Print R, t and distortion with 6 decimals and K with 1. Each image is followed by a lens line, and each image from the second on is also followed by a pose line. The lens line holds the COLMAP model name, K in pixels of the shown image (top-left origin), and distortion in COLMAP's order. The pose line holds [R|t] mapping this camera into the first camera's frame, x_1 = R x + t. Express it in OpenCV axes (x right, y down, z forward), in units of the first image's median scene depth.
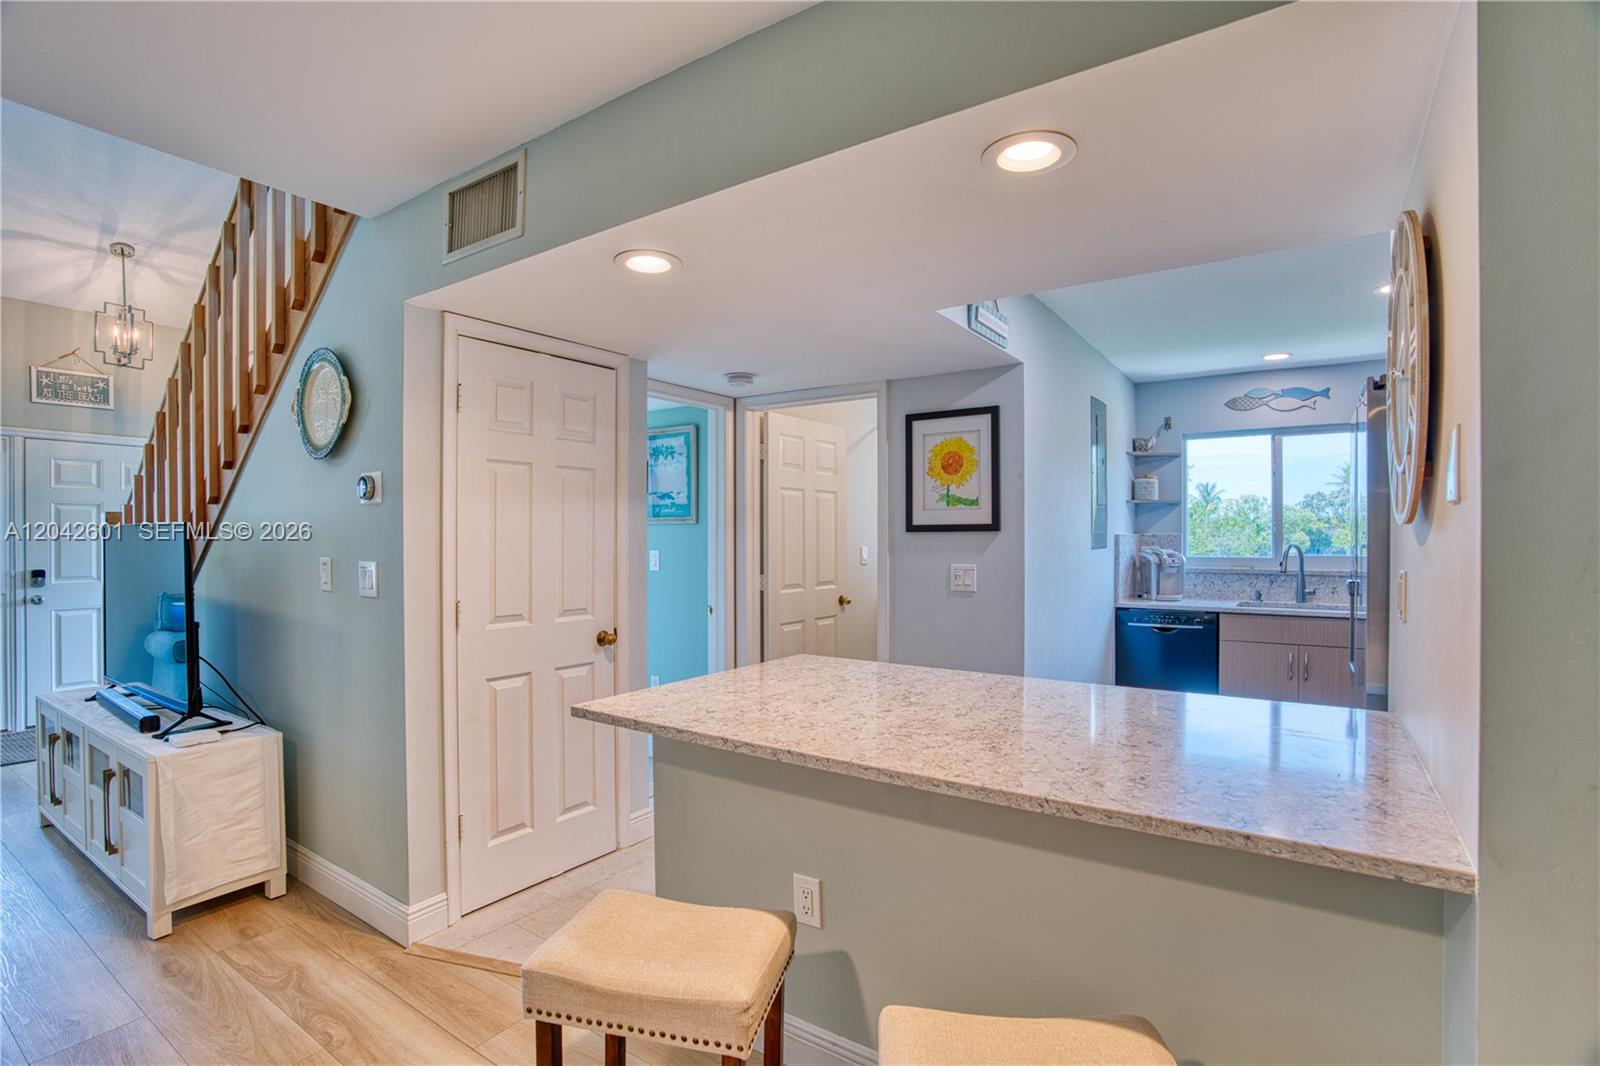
lens RADIAL K [[743.2, 0, 805.2], [0, 743.2, 539.2], [0, 0, 1]] dist [-0.053595, 0.020929]
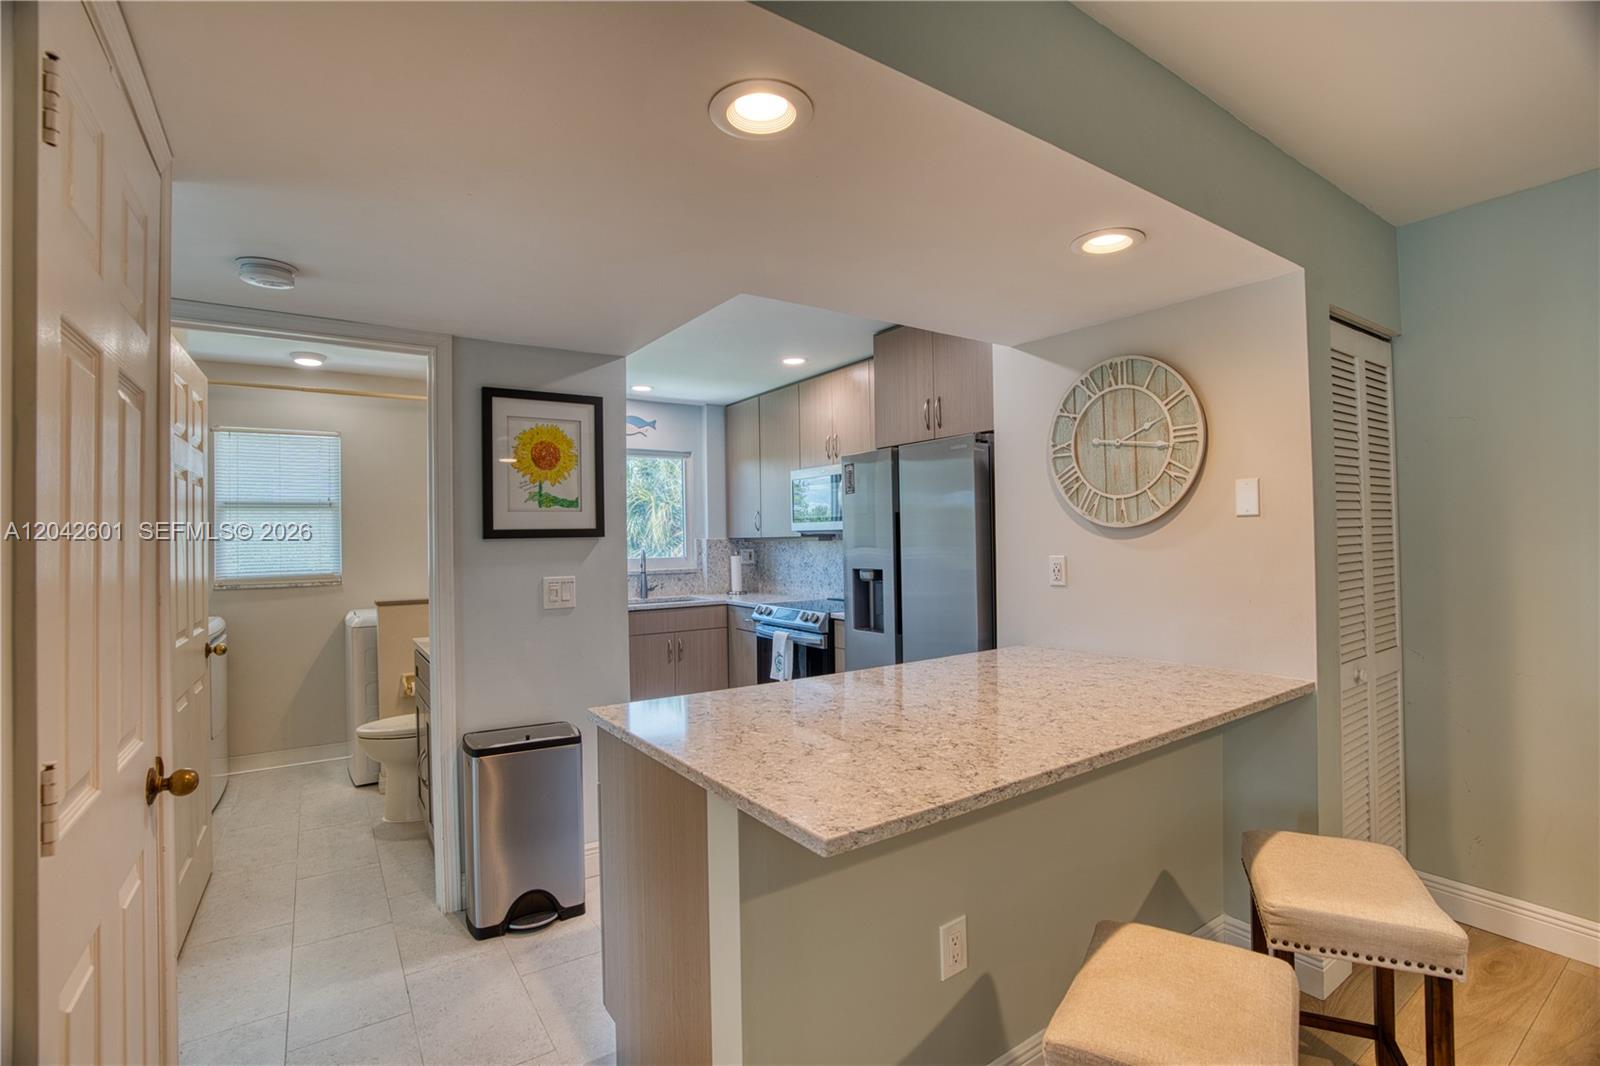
lens RADIAL K [[743.2, 0, 783.2], [0, 743.2, 524.7], [0, 0, 1]] dist [-0.053595, 0.020929]
pose [[0.375373, 0.011728, 0.926800, -0.390220], [0.021571, 0.999539, -0.021385, -0.001377], [-0.926623, 0.028020, 0.374947, 0.369536]]
